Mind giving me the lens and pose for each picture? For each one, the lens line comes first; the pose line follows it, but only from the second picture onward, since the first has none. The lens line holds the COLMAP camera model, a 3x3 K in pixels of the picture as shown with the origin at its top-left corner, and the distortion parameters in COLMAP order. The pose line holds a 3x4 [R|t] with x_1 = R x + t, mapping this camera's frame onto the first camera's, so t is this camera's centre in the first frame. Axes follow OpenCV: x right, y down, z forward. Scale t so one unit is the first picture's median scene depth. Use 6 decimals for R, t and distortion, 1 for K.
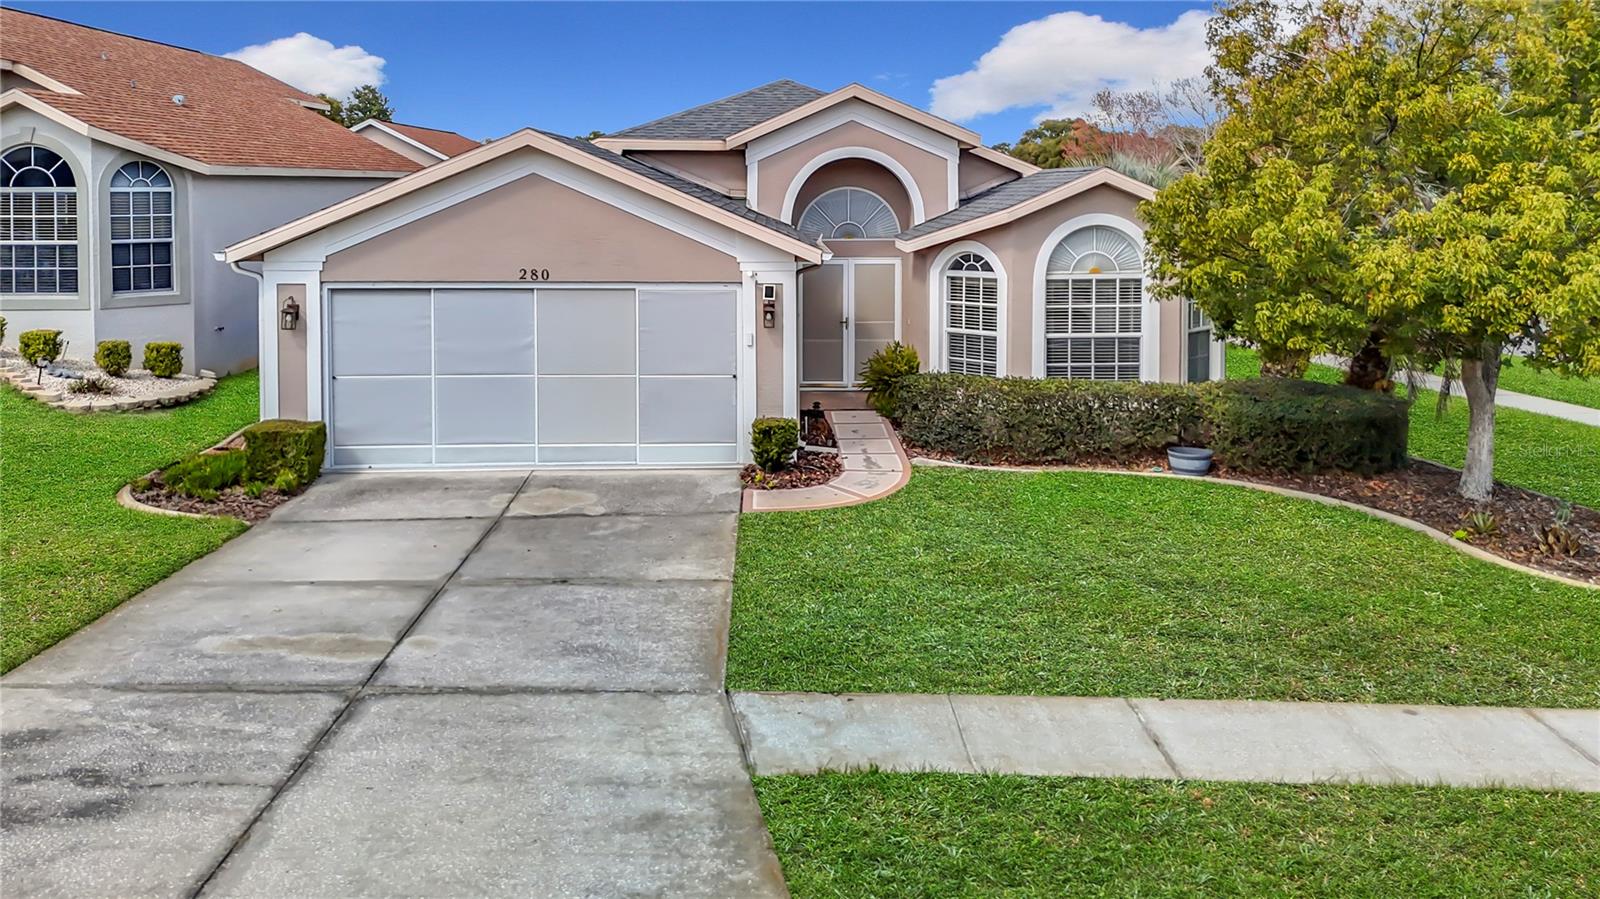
lens RADIAL K [[1158.5, 0, 810.2], [0, 1158.5, 463.2], [0, 0, 1]] dist [0.052859, -0.036632]
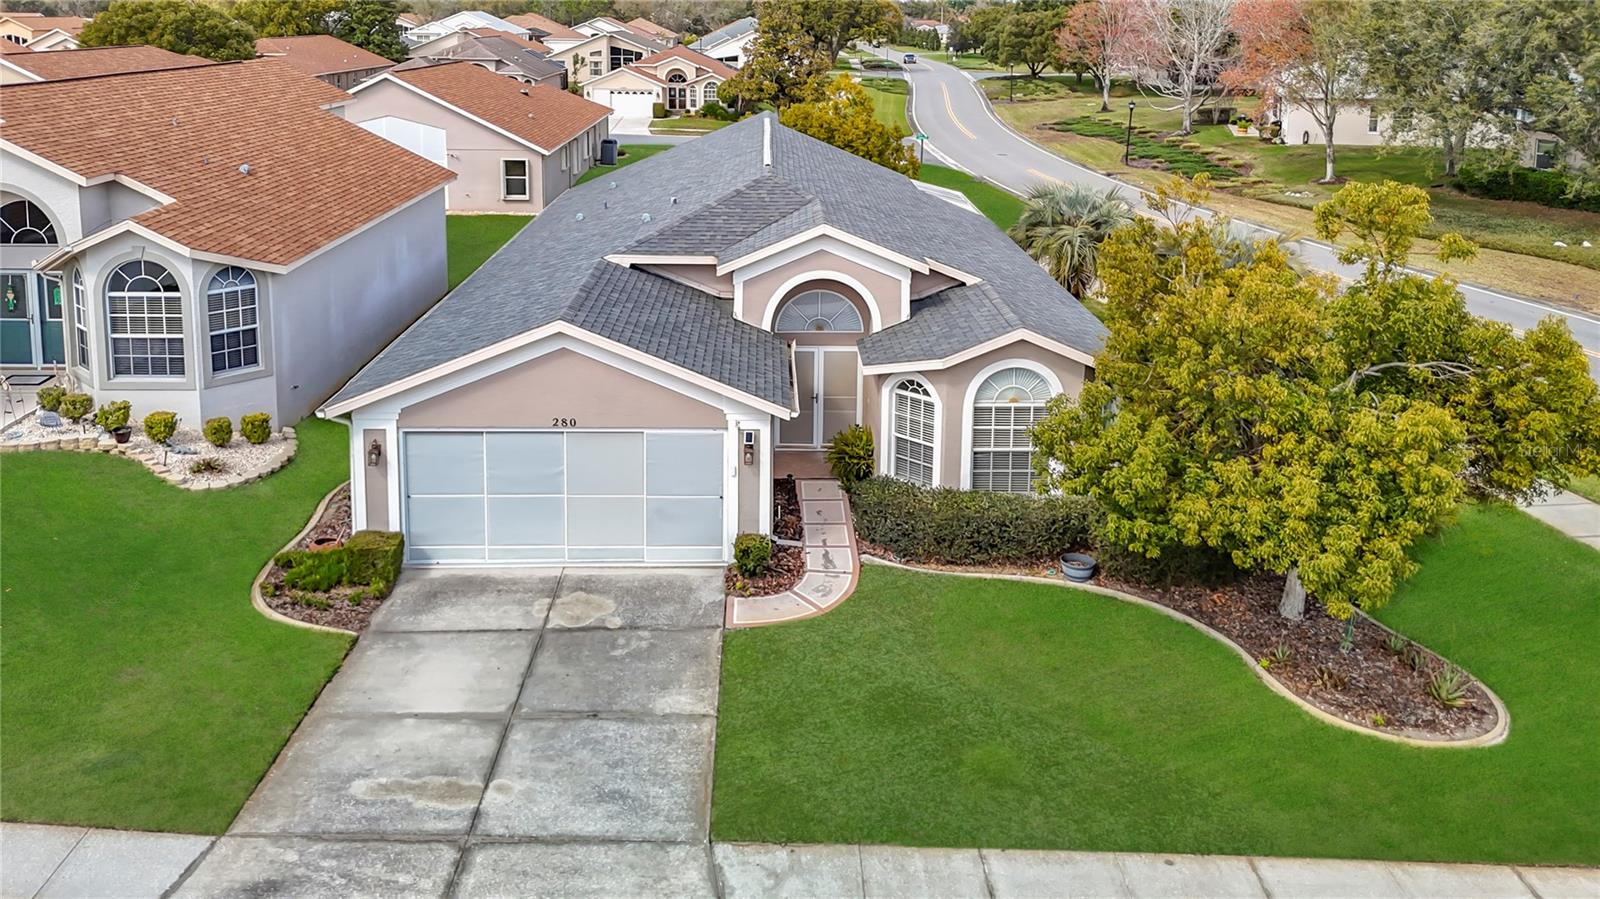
lens RADIAL K [[1158.5, 0, 786.8], [0, 1158.5, 437.1], [0, 0, 1]] dist [0.052859, -0.036632]
pose [[0.999768, 0.015994, -0.014408, 0.024782], [-0.013797, 0.989857, 0.141394, -0.329780], [0.016524, -0.141162, 0.989849, -0.252587]]
